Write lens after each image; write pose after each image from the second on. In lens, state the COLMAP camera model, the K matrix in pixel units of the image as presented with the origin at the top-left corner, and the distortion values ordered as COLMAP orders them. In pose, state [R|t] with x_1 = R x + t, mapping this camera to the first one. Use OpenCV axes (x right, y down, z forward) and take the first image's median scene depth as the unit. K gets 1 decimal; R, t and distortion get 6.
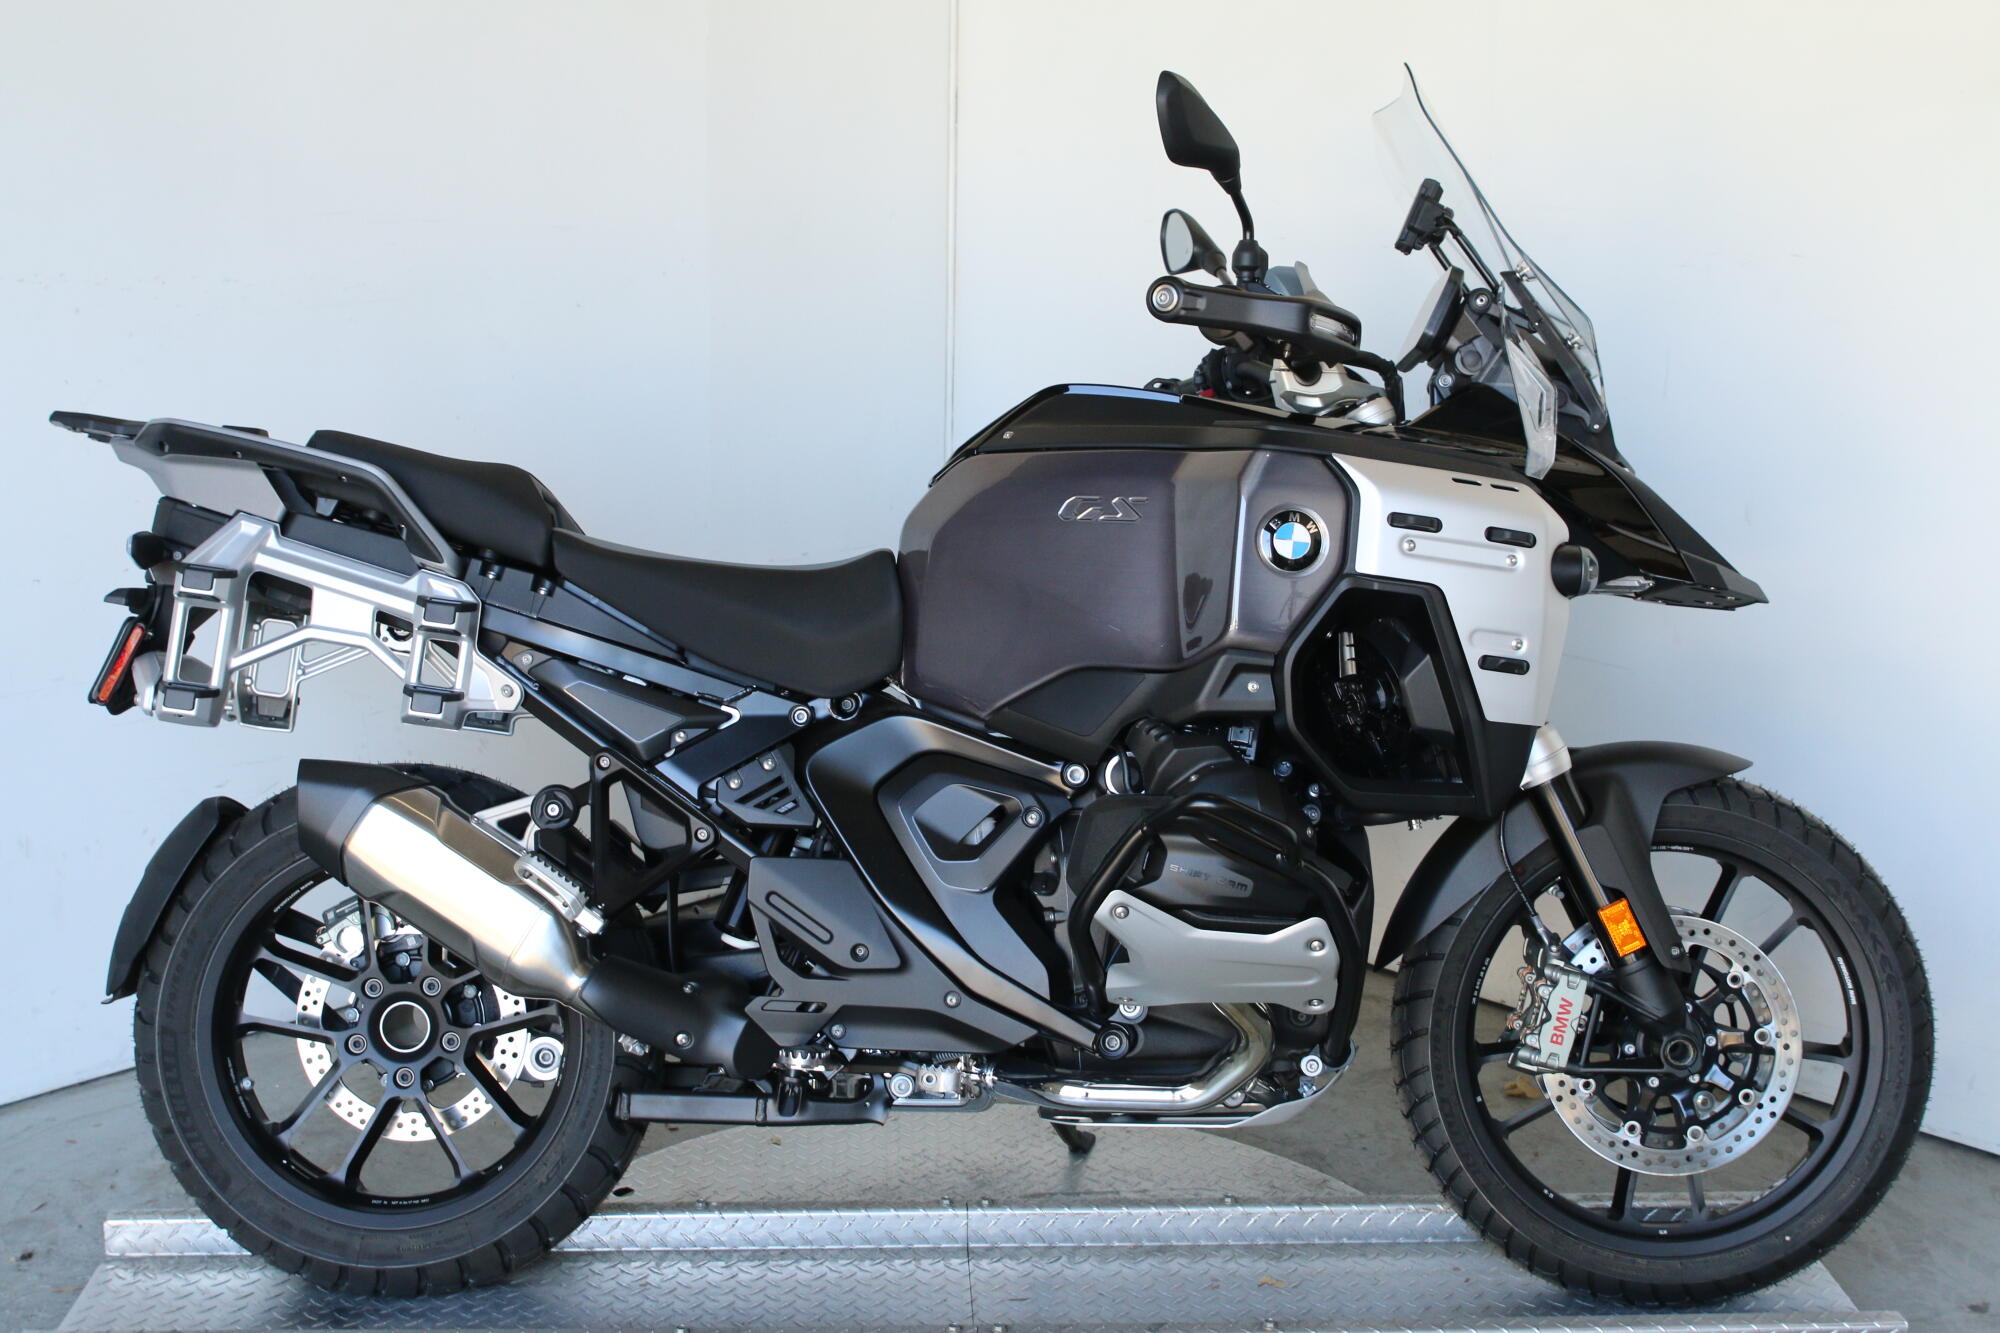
lens RADIAL K [[2477.7, 0, 990.2], [0, 2477.7, 646.4], [0, 0, 1]] dist [-0.110809, 0.104154]
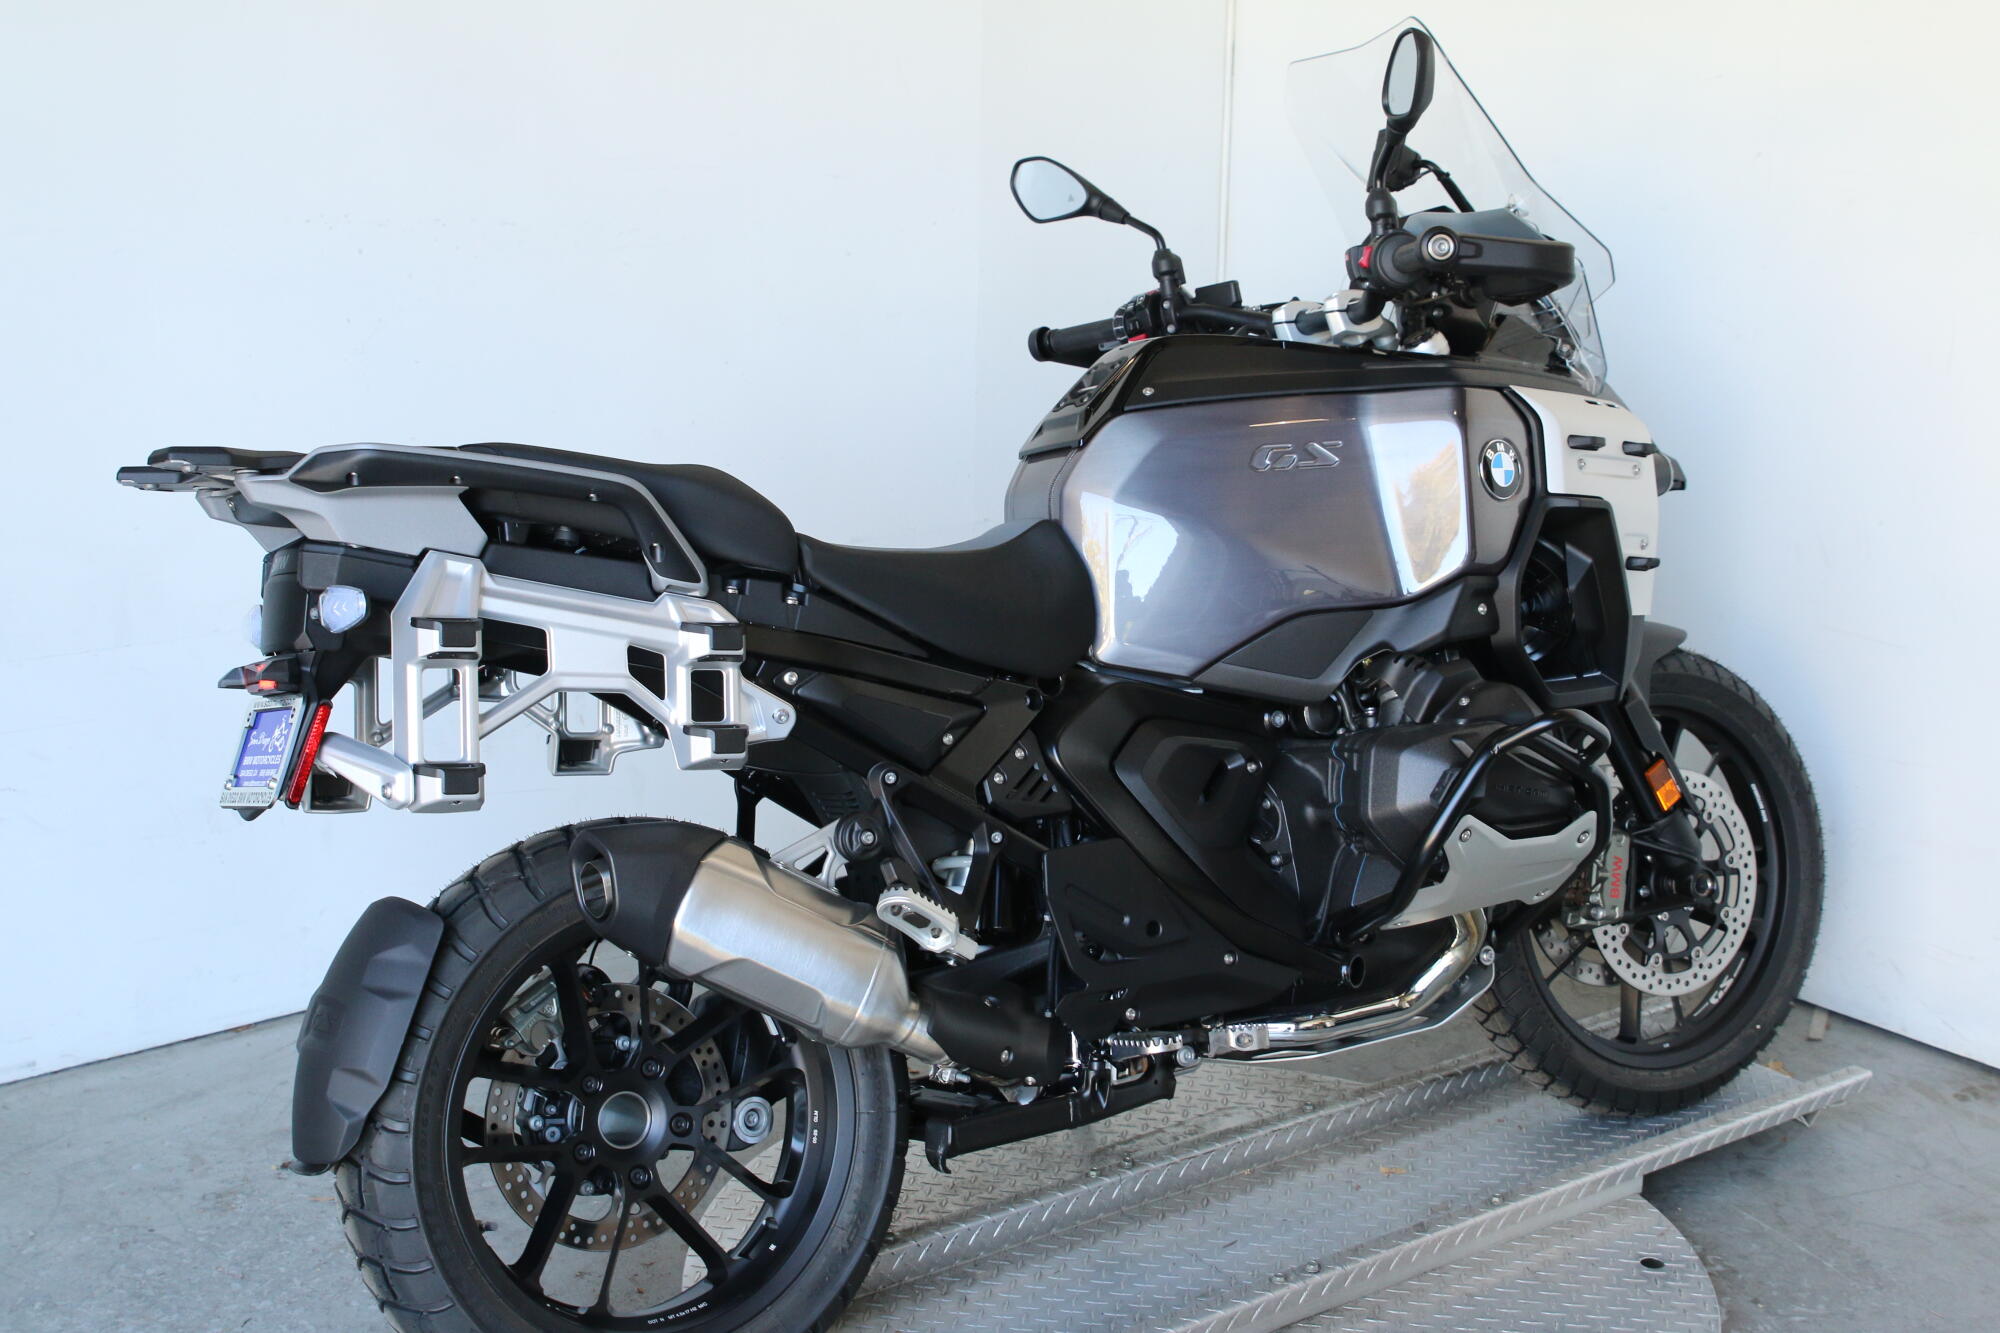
lens RADIAL K [[2477.7, 0, 990.2], [0, 2477.7, 646.4], [0, 0, 1]] dist [-0.110809, 0.104154]
pose [[0.841858, -0.126477, 0.524670, -0.592935], [0.112154, 0.991928, 0.059158, -0.051140], [-0.527917, 0.009041, 0.849248, 0.197848]]
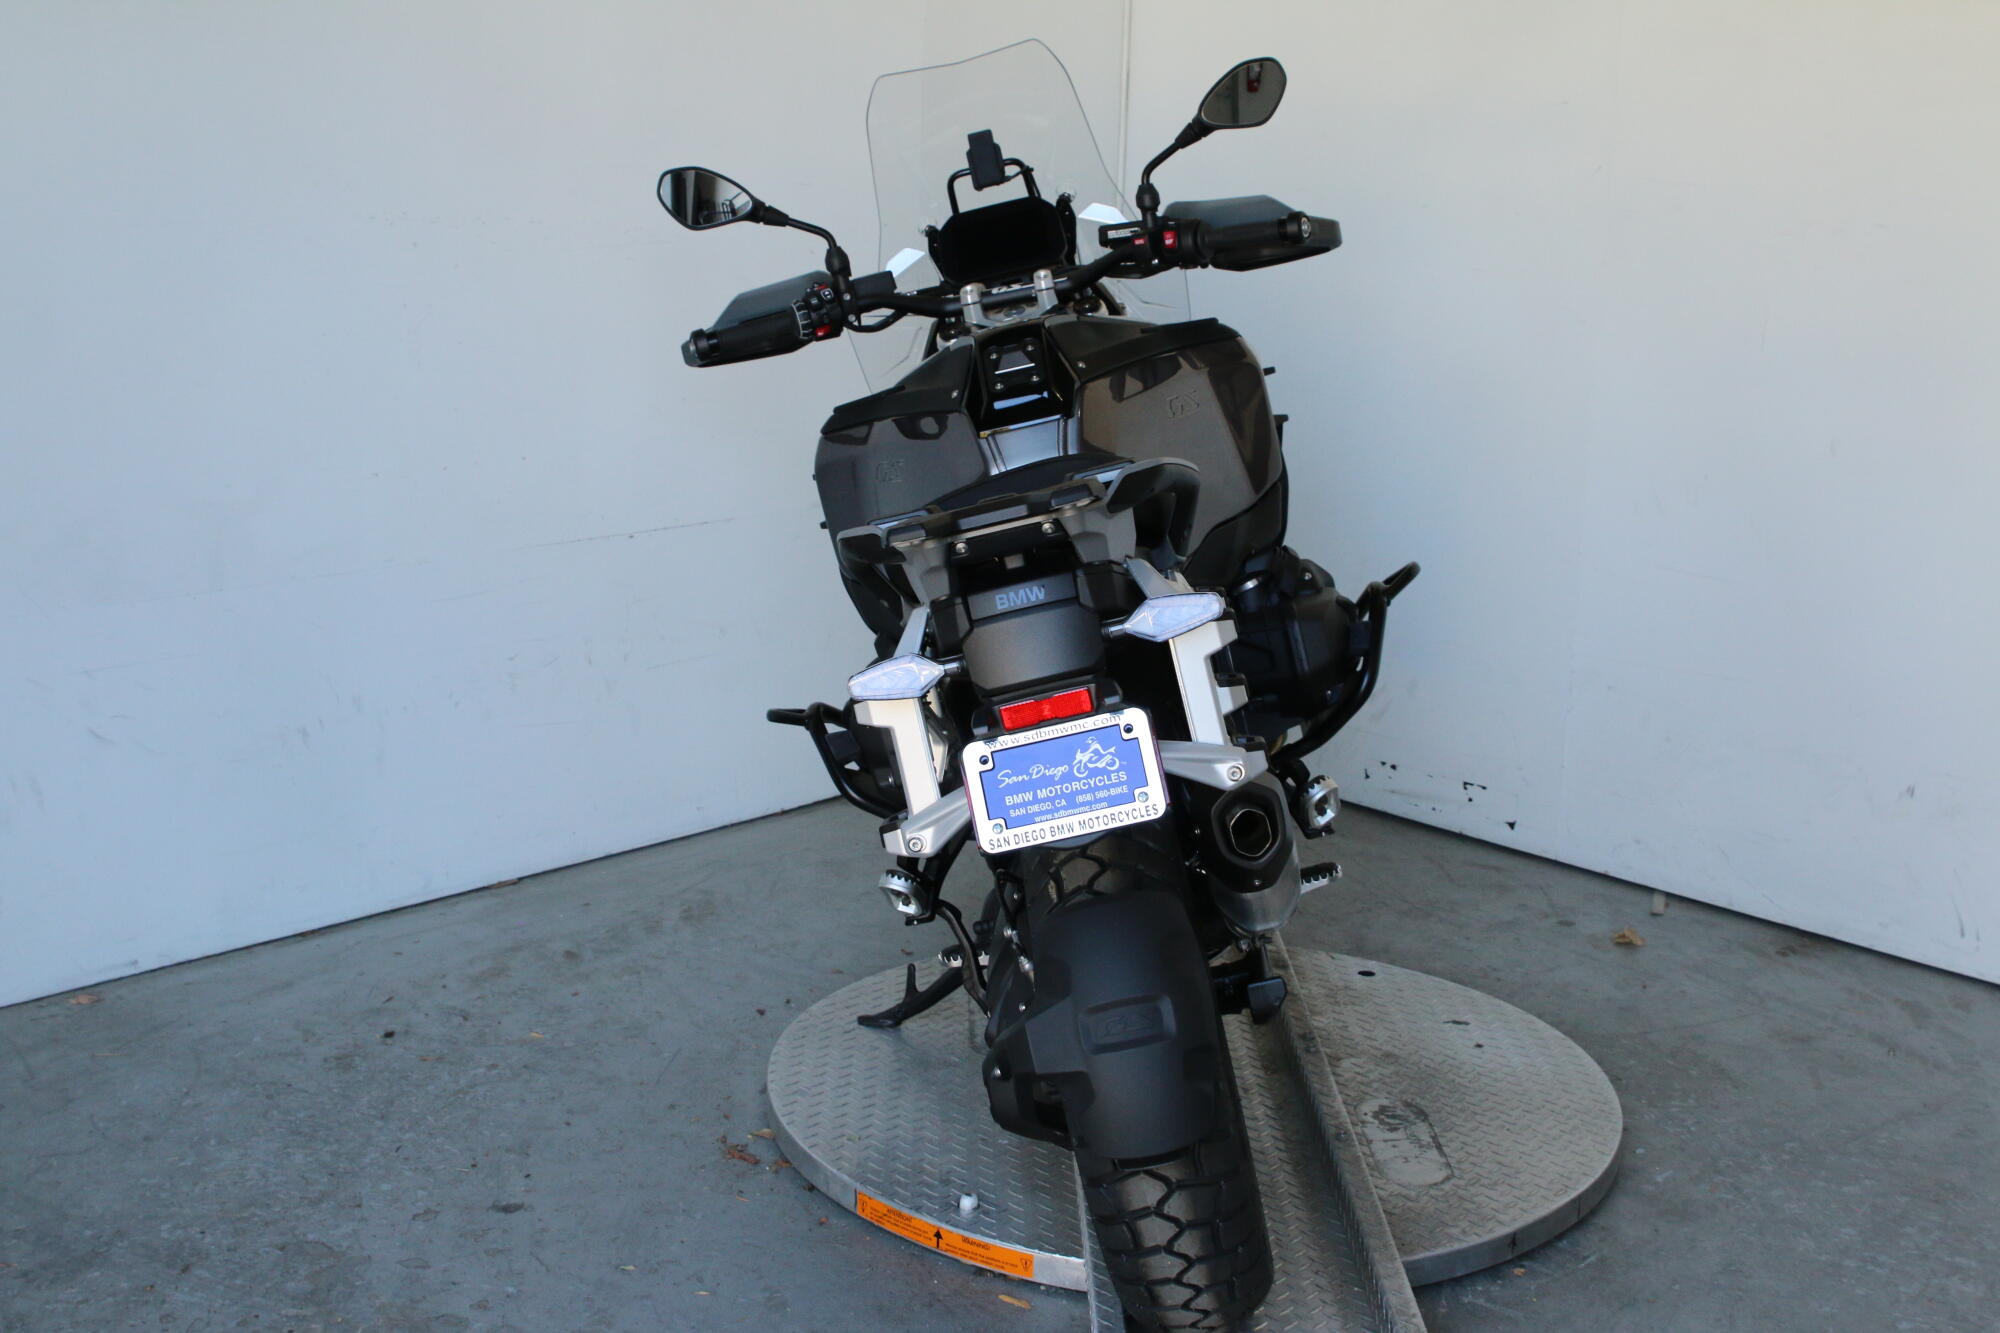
lens RADIAL K [[2477.7, 0, 990.2], [0, 2477.7, 646.4], [0, 0, 1]] dist [-0.110809, 0.104154]
pose [[0.781823, -0.131180, 0.609545, -0.826448], [0.118355, 0.991066, 0.061481, -0.029014], [-0.612165, 0.024076, 0.790364, 0.098919]]
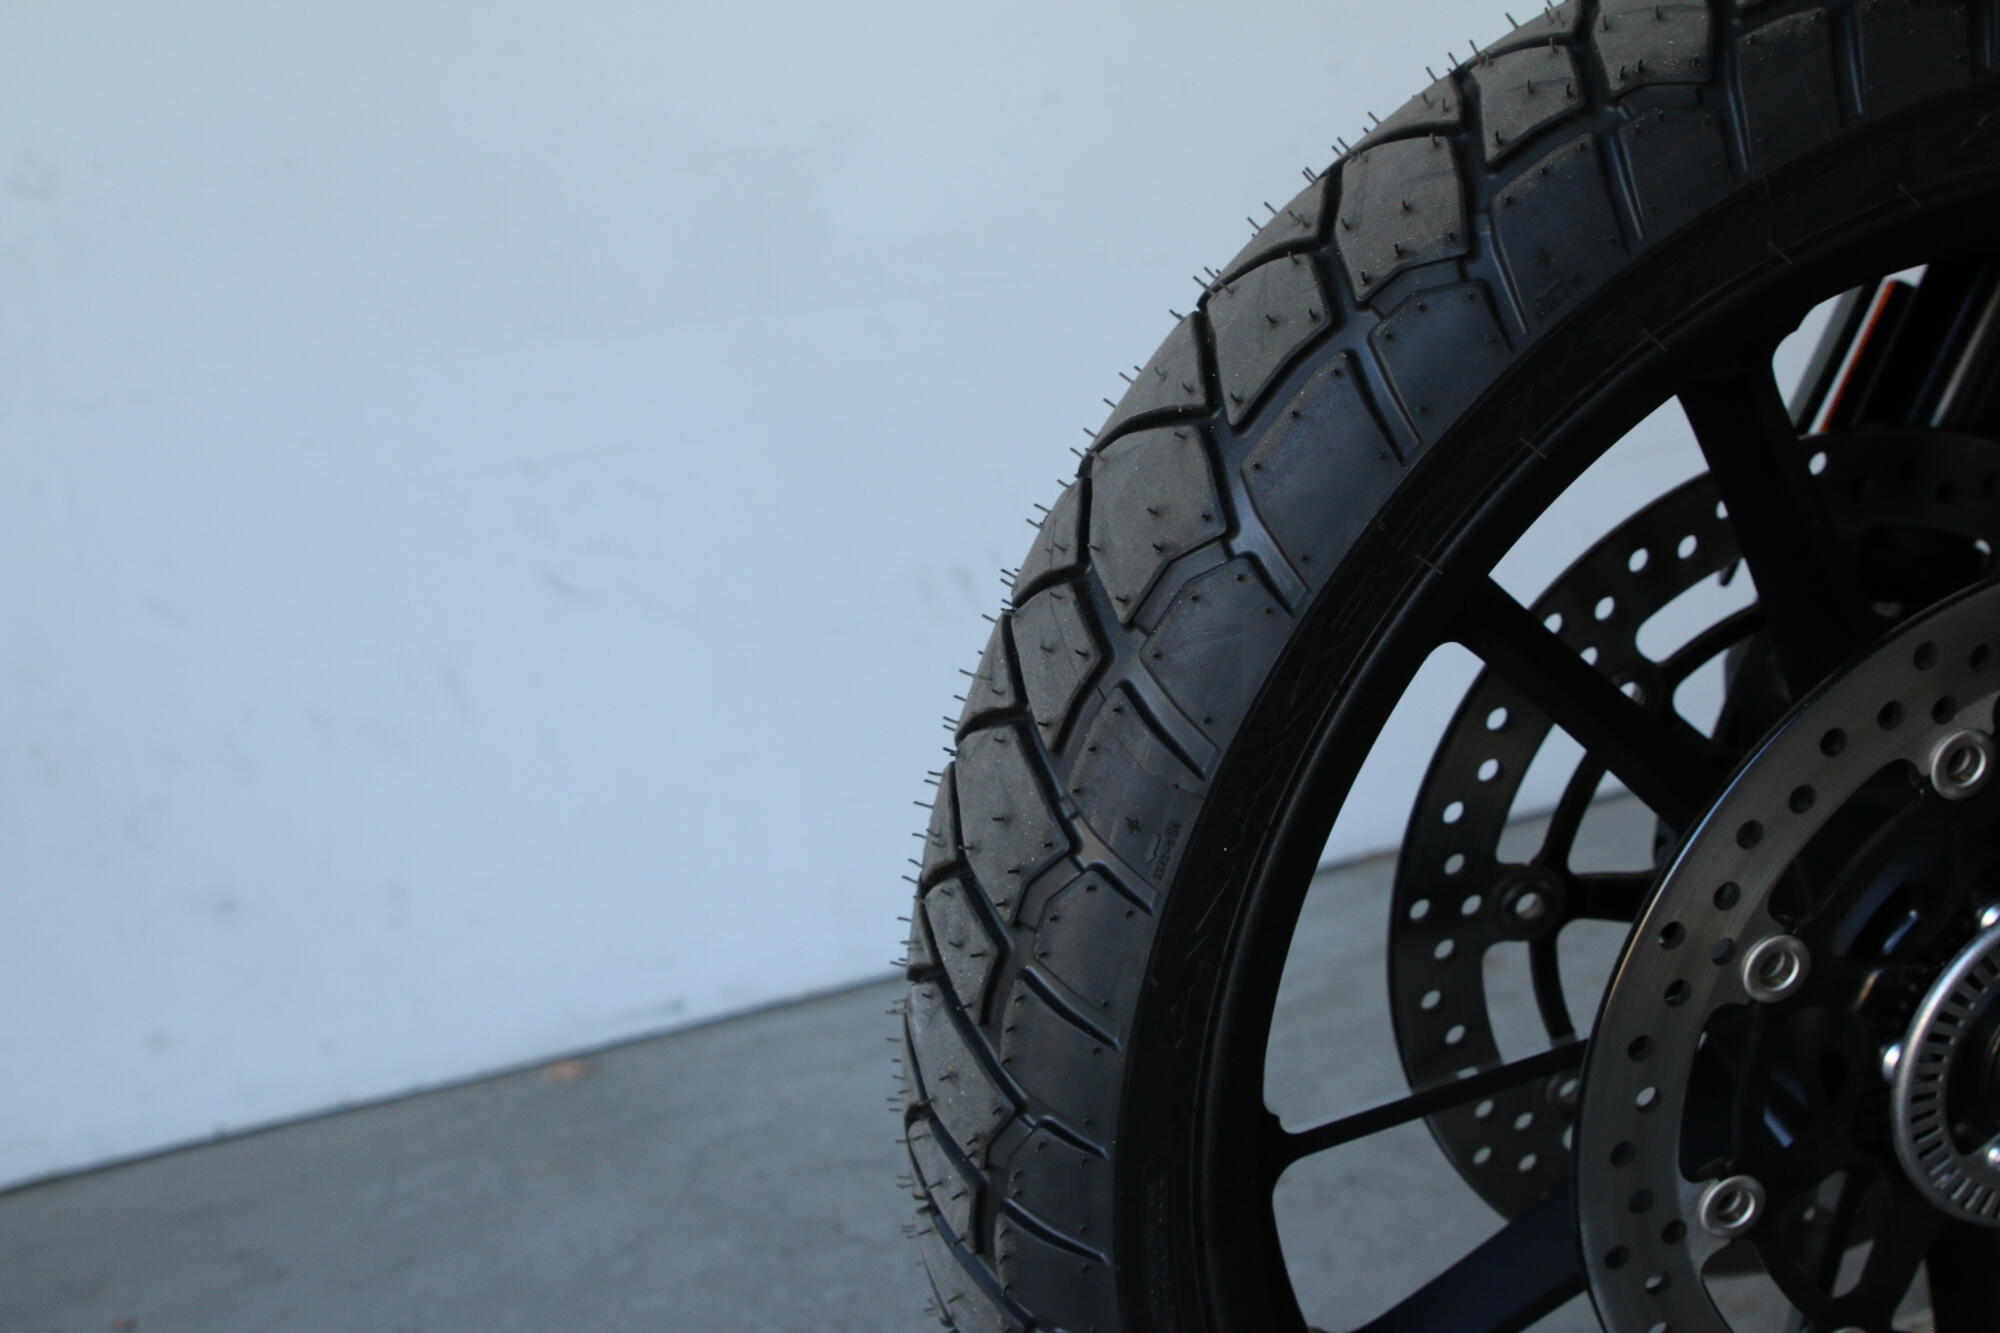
lens RADIAL K [[2477.7, 0, 990.2], [0, 2477.7, 646.4], [0, 0, 1]] dist [-0.110809, 0.104154]
pose [[0.951676, -0.186666, 0.243864, -0.453959], [0.207364, 0.976302, -0.061925, 0.137341], [-0.226525, 0.109501, 0.967830, 0.726693]]
